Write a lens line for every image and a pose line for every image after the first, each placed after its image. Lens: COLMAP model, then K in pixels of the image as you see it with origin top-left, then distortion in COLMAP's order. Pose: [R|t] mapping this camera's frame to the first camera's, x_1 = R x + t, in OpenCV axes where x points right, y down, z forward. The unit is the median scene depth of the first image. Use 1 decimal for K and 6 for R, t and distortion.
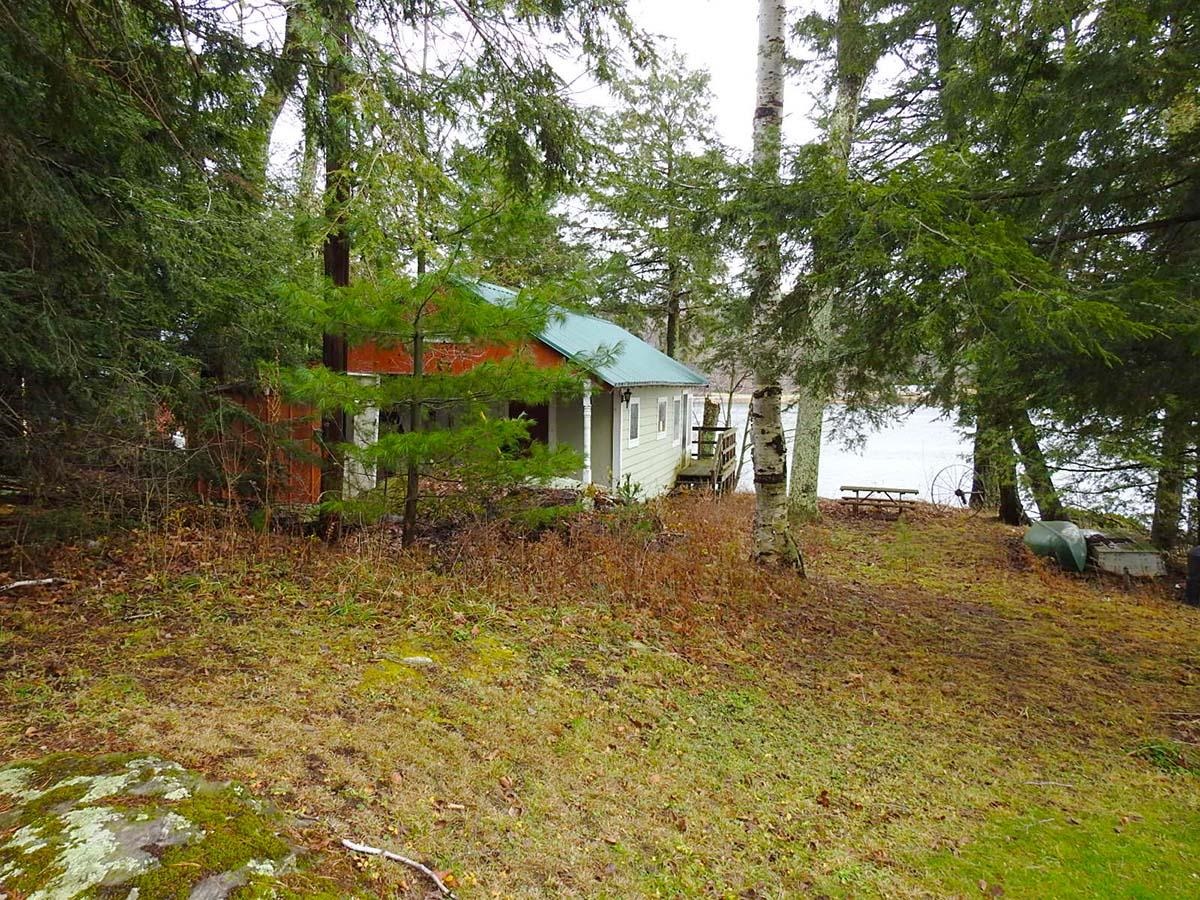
lens RADIAL K [[851.9, 0, 600.0], [0, 851.9, 450.0], [0, 0, 1]] dist [0.005481, 0.001584]
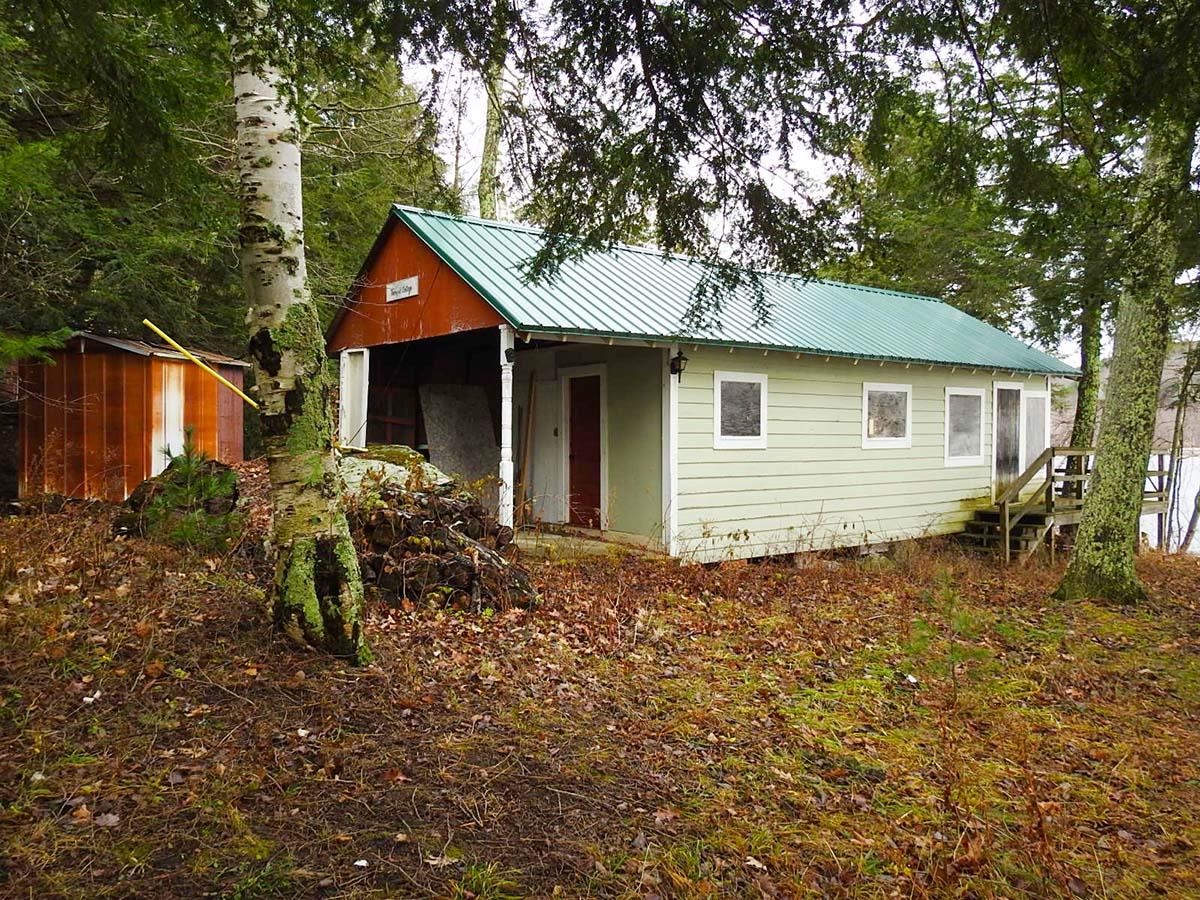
lens RADIAL K [[851.9, 0, 600.0], [0, 851.9, 450.0], [0, 0, 1]] dist [0.005481, 0.001584]
pose [[0.772160, -0.008402, -0.635372, 0.313312], [-0.036319, 0.997694, -0.057331, 0.032793], [0.634389, 0.067345, 0.770075, 0.371840]]
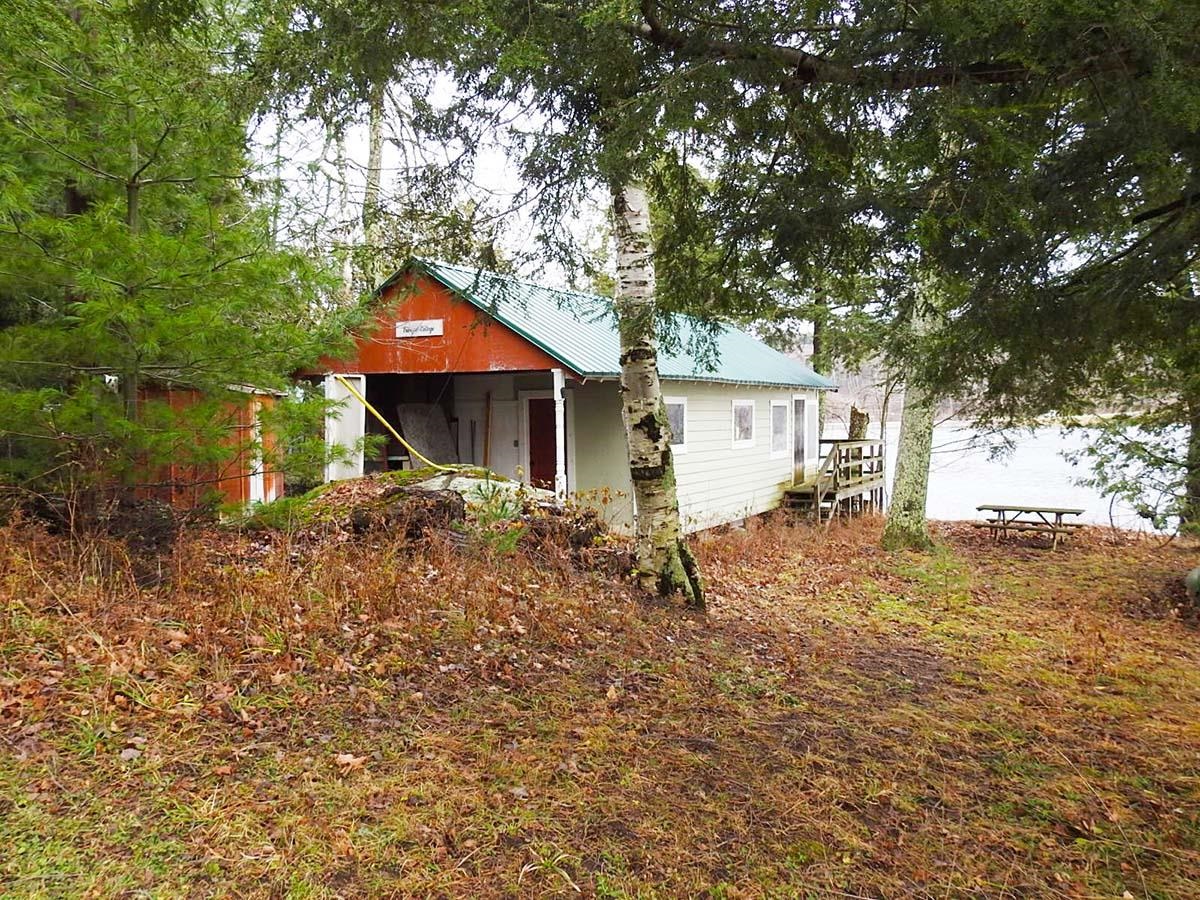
lens RADIAL K [[851.9, 0, 600.0], [0, 851.9, 450.0], [0, 0, 1]] dist [0.005481, 0.001584]
pose [[0.955472, -0.016371, -0.294627, 0.187734], [0.005402, 0.999263, -0.038003, 0.020312], [0.295032, 0.034719, 0.954856, 0.136417]]
